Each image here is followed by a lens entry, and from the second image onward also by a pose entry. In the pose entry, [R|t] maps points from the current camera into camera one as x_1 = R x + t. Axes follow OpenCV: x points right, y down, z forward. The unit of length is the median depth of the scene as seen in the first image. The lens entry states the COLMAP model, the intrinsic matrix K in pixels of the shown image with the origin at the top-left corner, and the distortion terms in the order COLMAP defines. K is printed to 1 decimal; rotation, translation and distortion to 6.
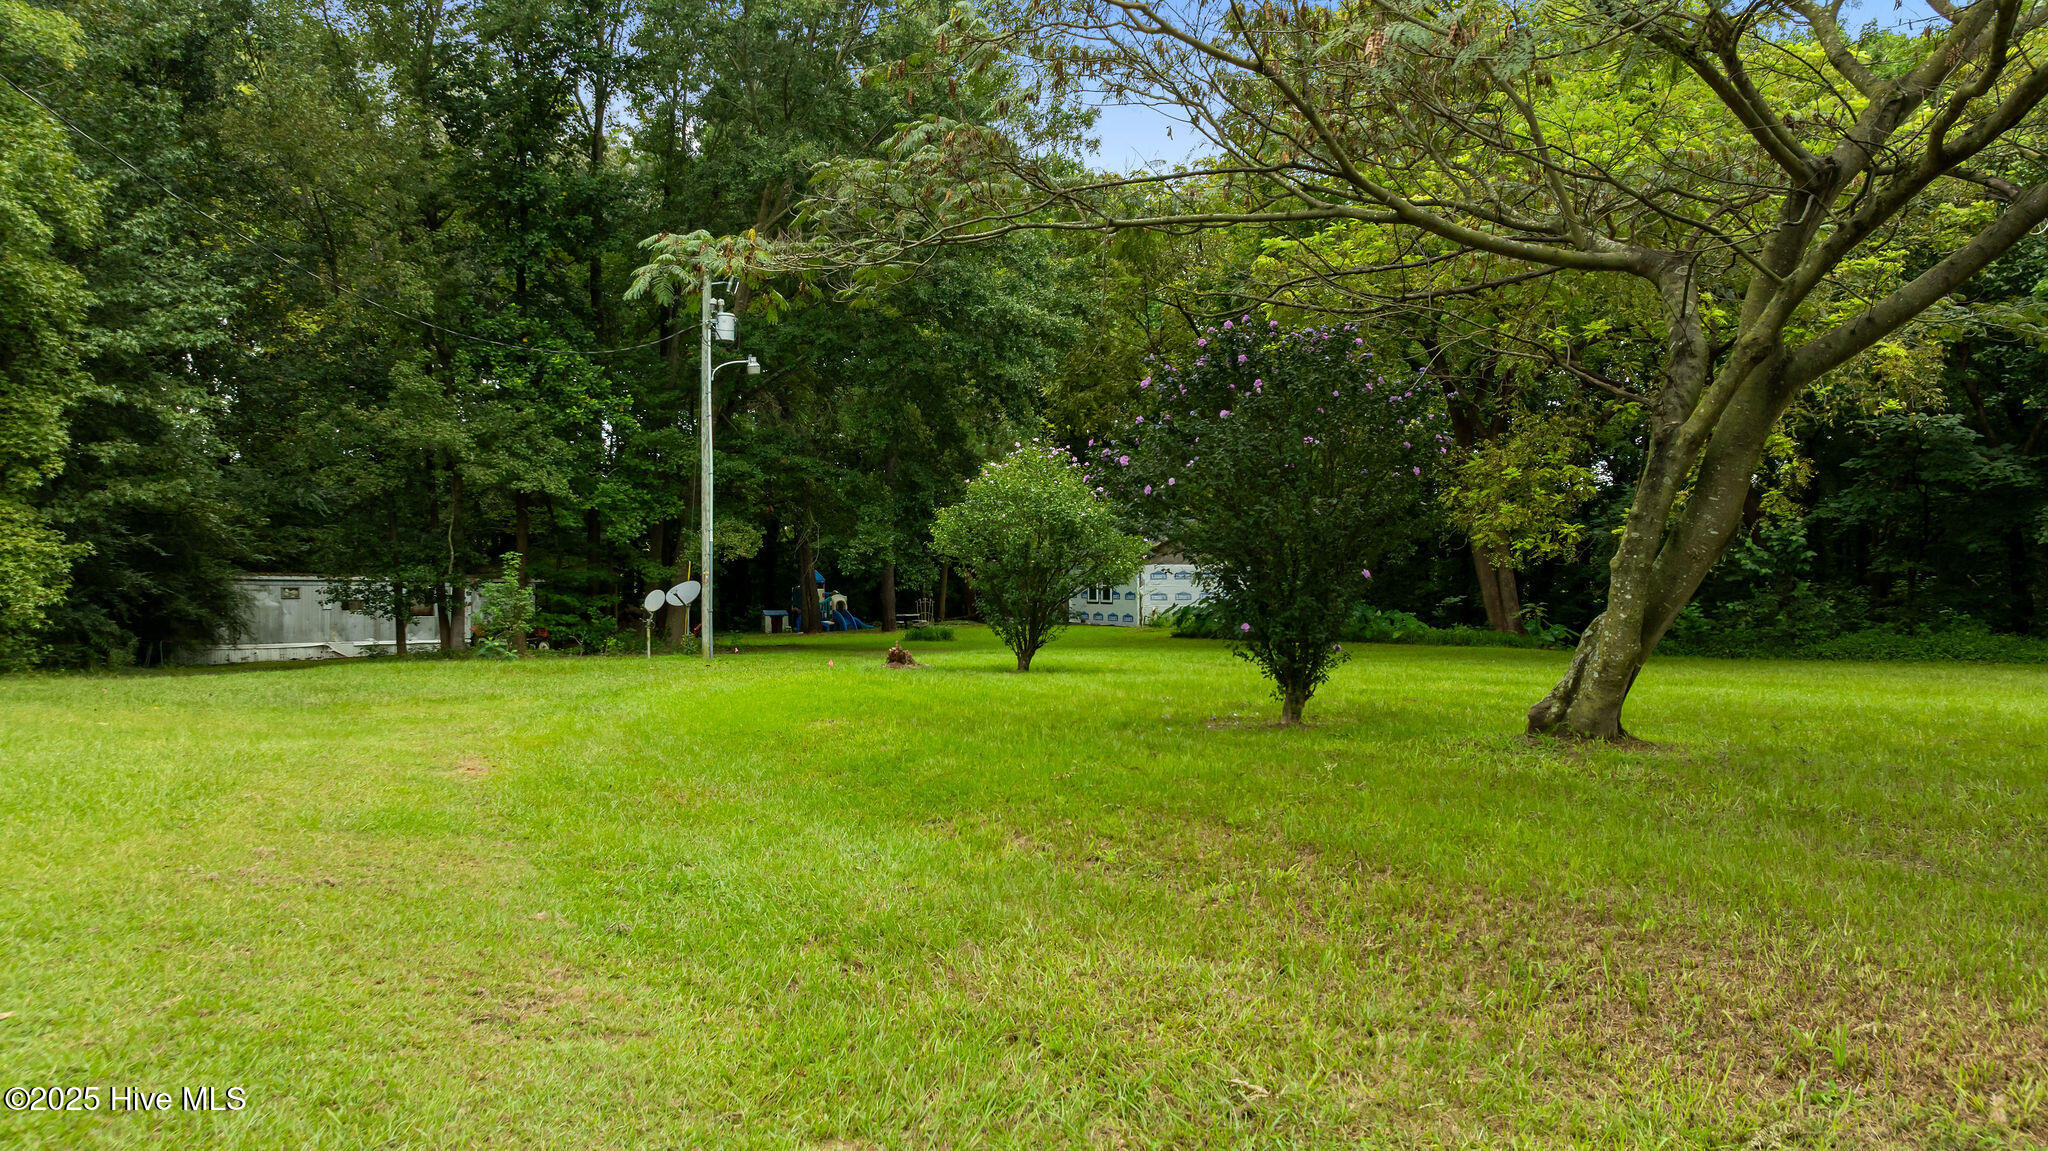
lens RADIAL K [[1488.4, 0, 1032.2], [0, 1488.4, 575.3], [0, 0, 1]] dist [0.002583, 0.009779]
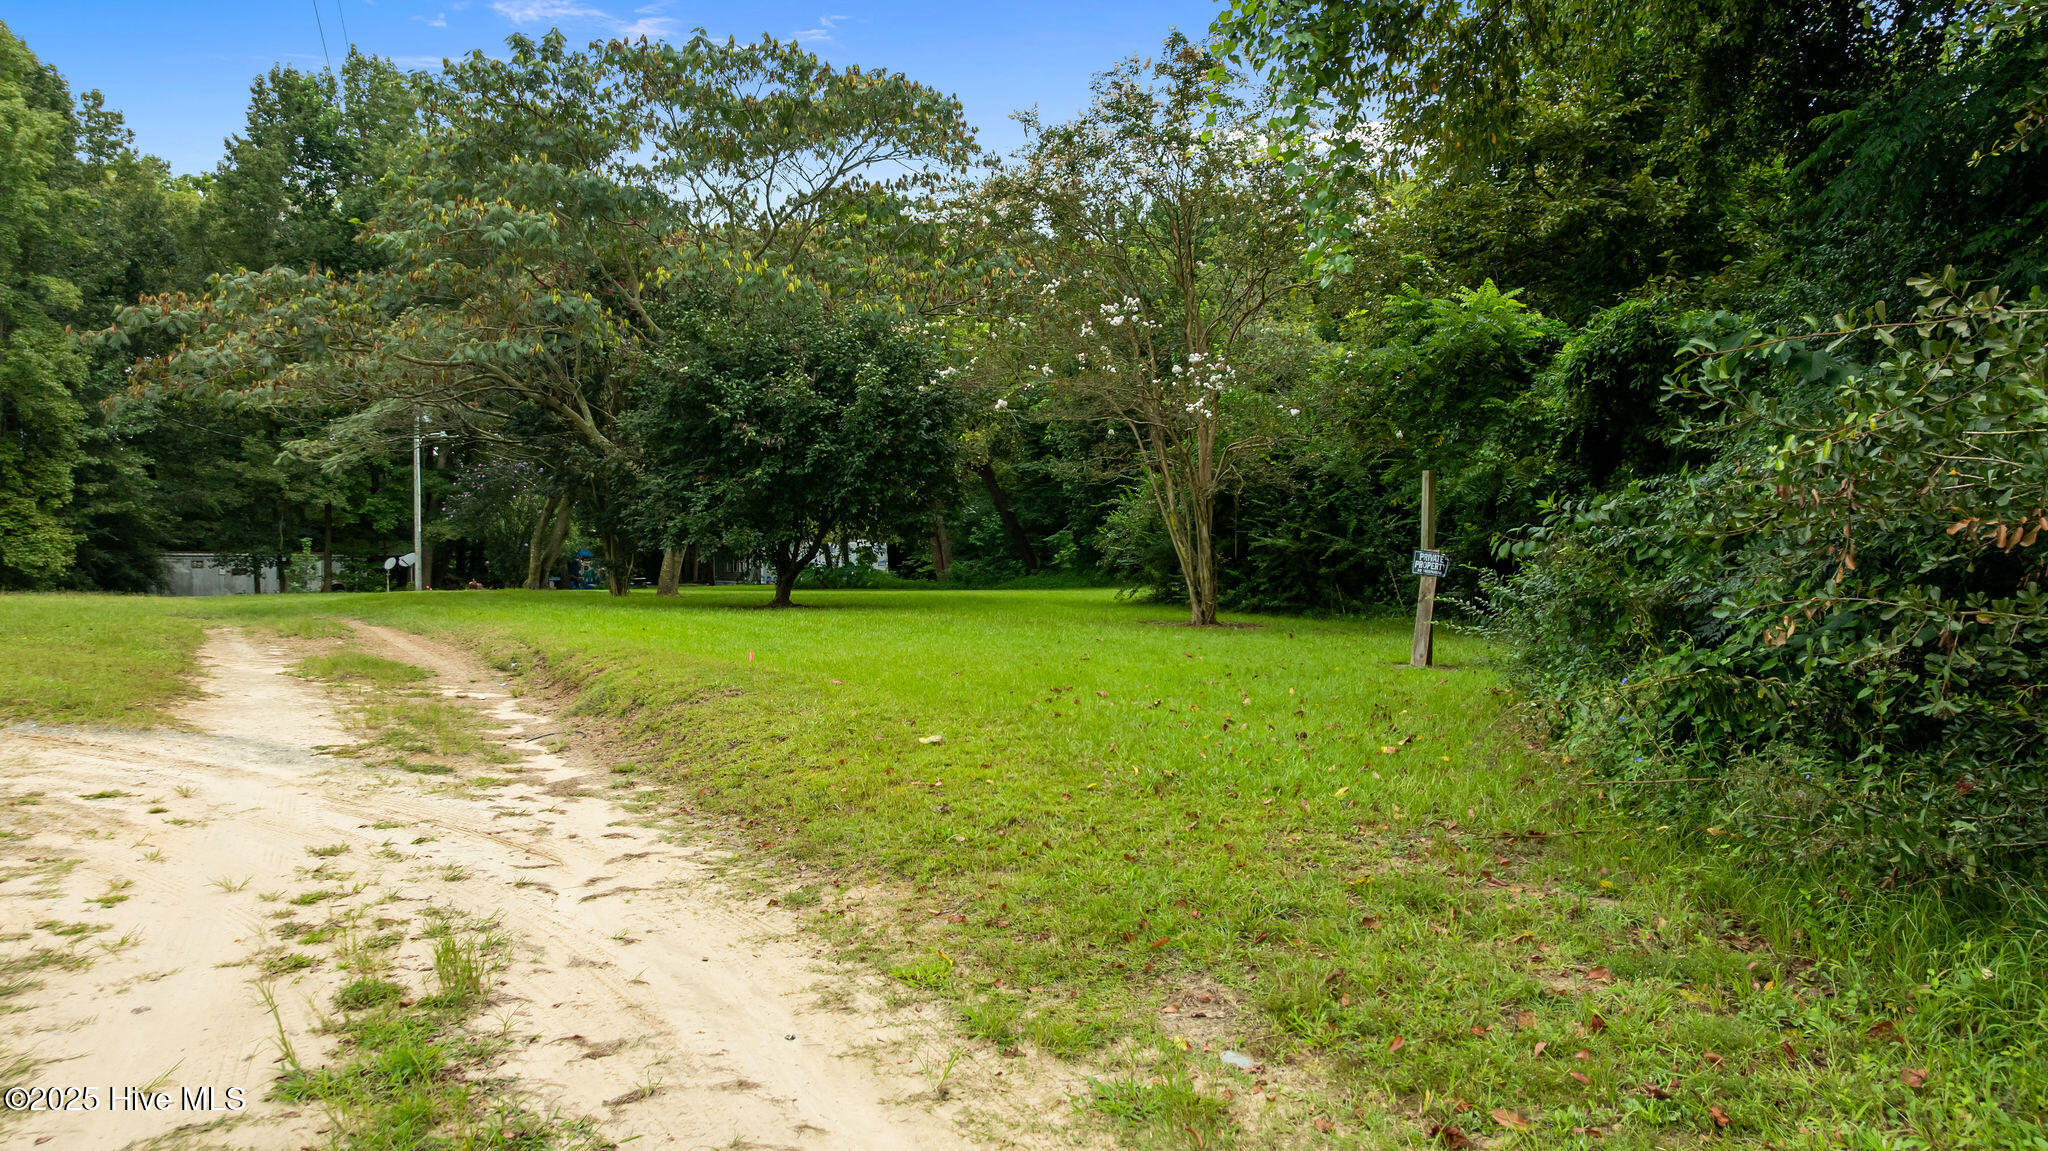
lens RADIAL K [[1488.4, 0, 1028.1], [0, 1488.4, 579.0], [0, 0, 1]] dist [0.002583, 0.009779]
pose [[0.999447, -0.005744, 0.032742, 0.474105], [0.005214, 0.999854, 0.016273, 0.009892], [-0.032830, -0.016093, 0.999331, -0.870520]]
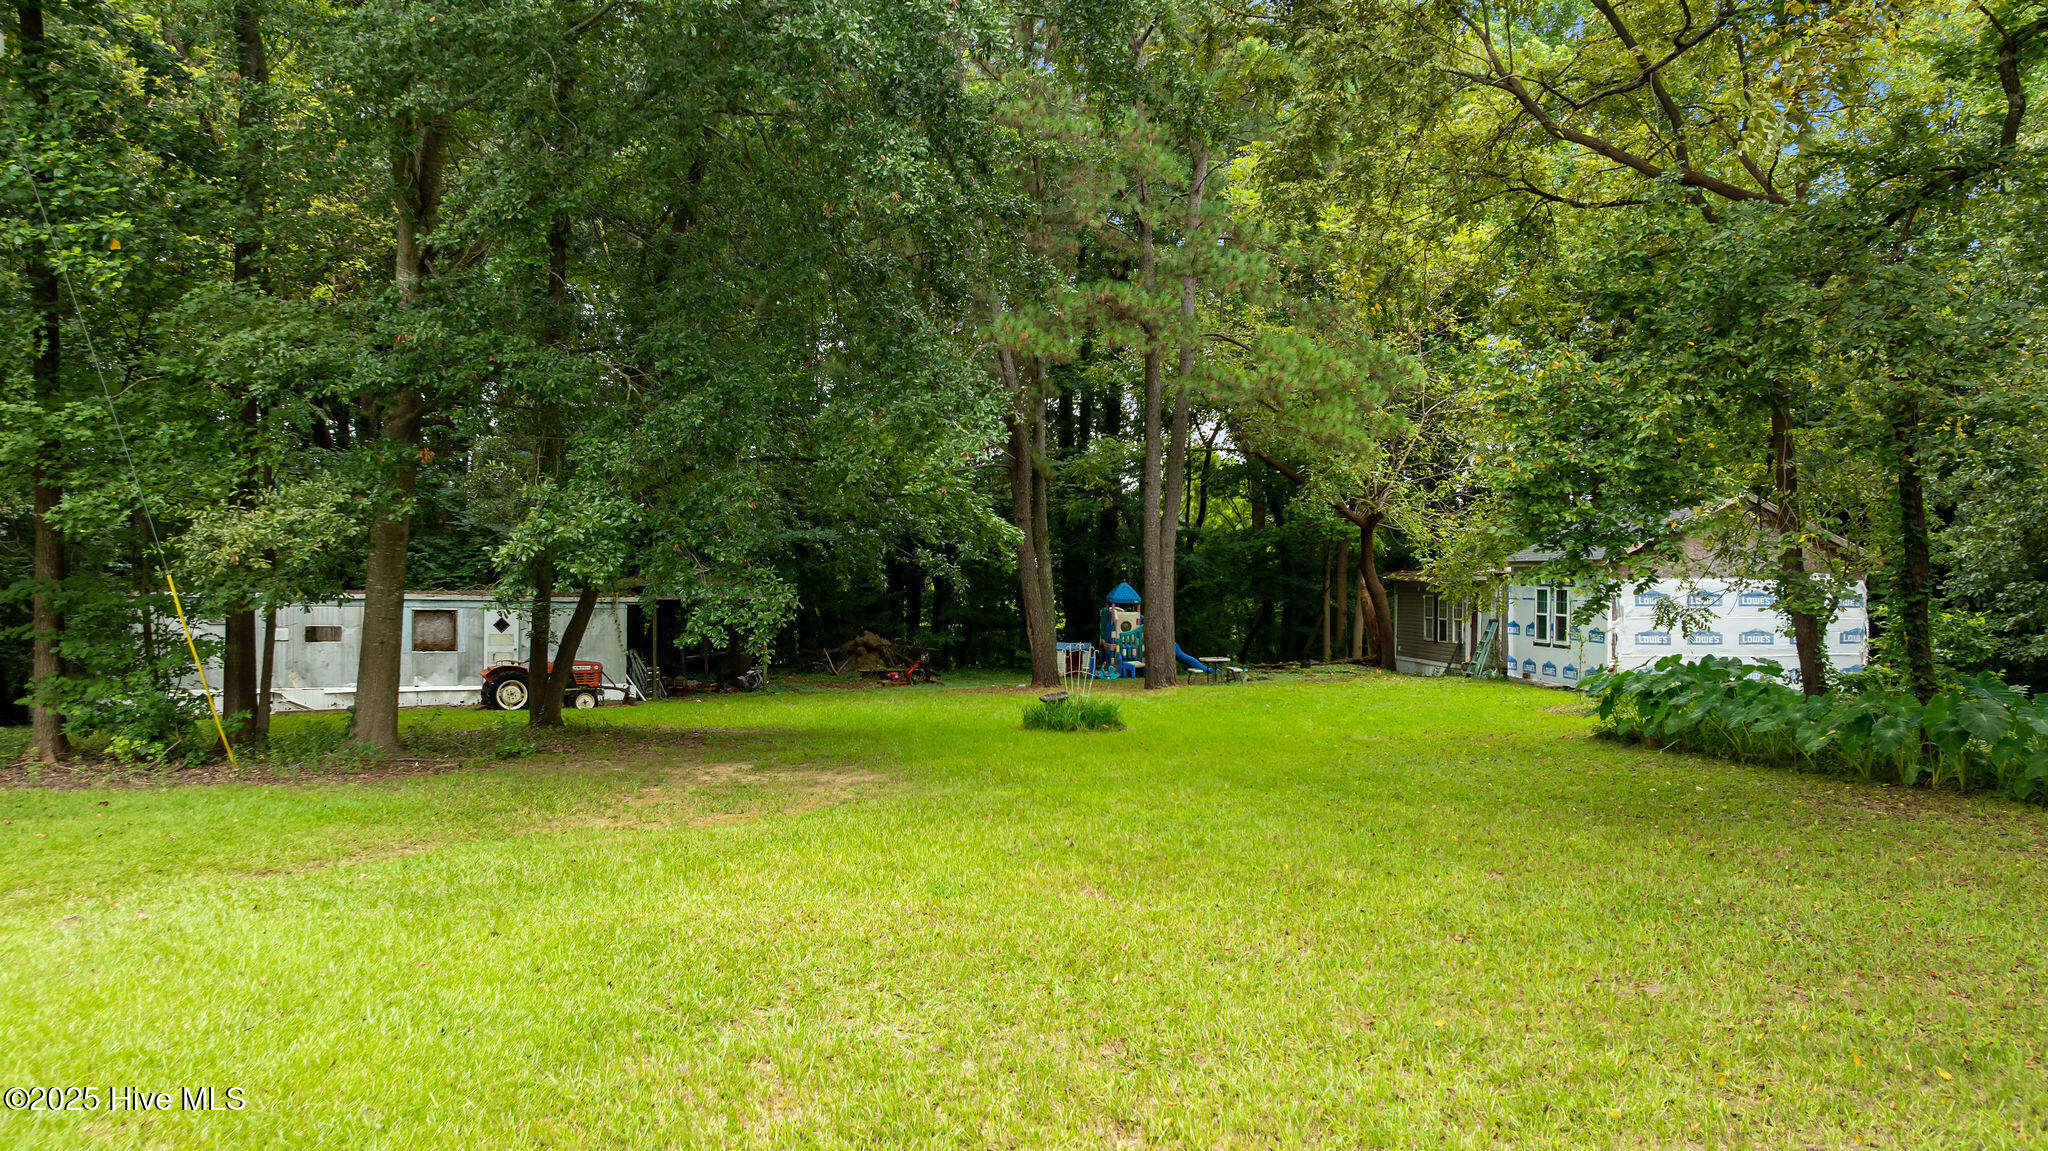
lens RADIAL K [[1488.4, 0, 1023.4], [0, 1488.4, 578.7], [0, 0, 1]] dist [0.002583, 0.009779]
pose [[0.901373, 0.003398, -0.433031, 0.204249], [-0.004458, 0.999989, -0.001433, -0.009477], [0.433021, 0.003222, 0.901378, 0.767715]]
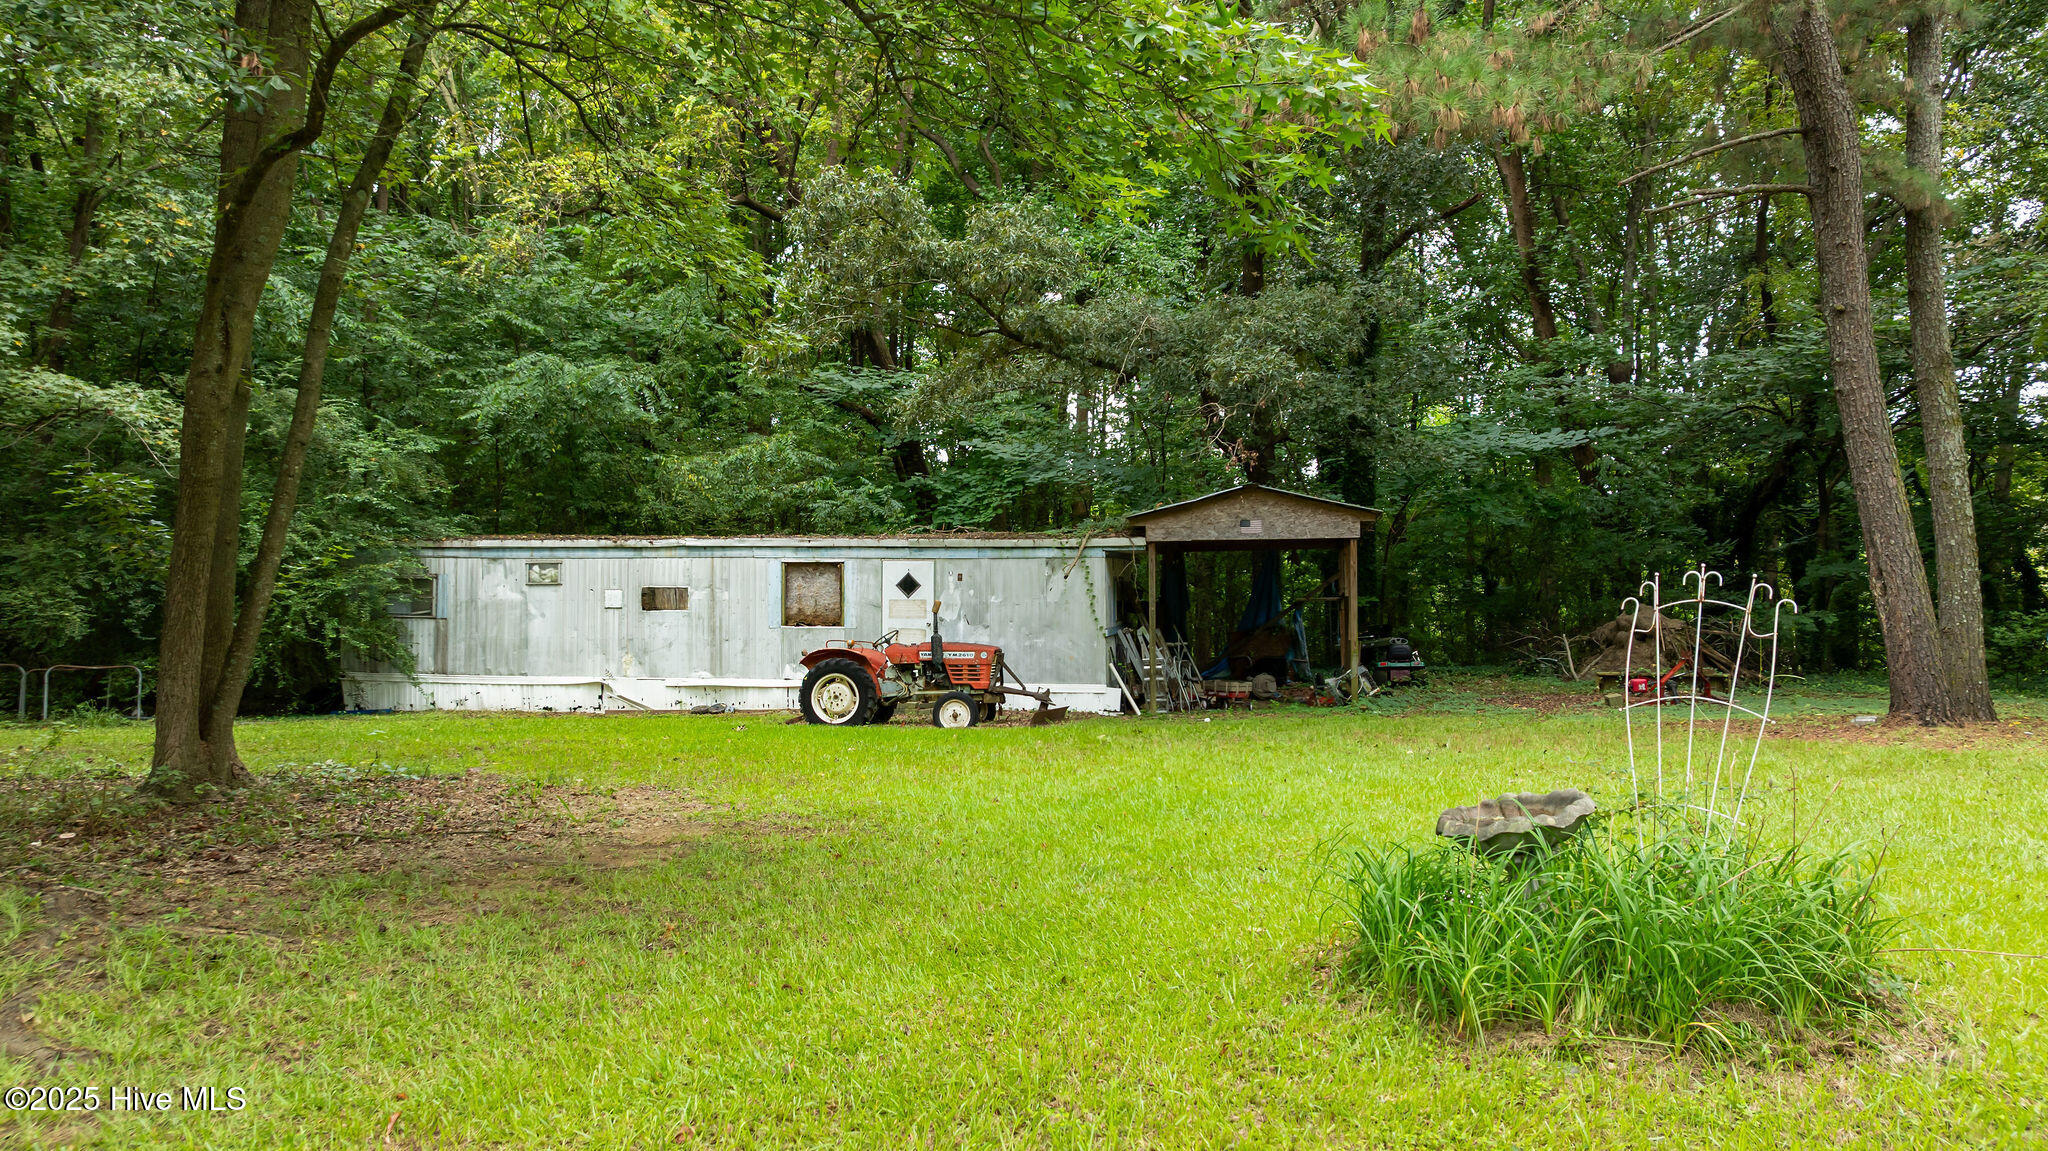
lens RADIAL K [[1488.4, 0, 1012.3], [0, 1488.4, 583.5], [0, 0, 1]] dist [0.002583, 0.009779]
pose [[0.459324, -0.004646, -0.888256, 0.015152], [0.010503, 0.999945, 0.000201, 0.023713], [0.888206, -0.009422, 0.459348, 1.306565]]
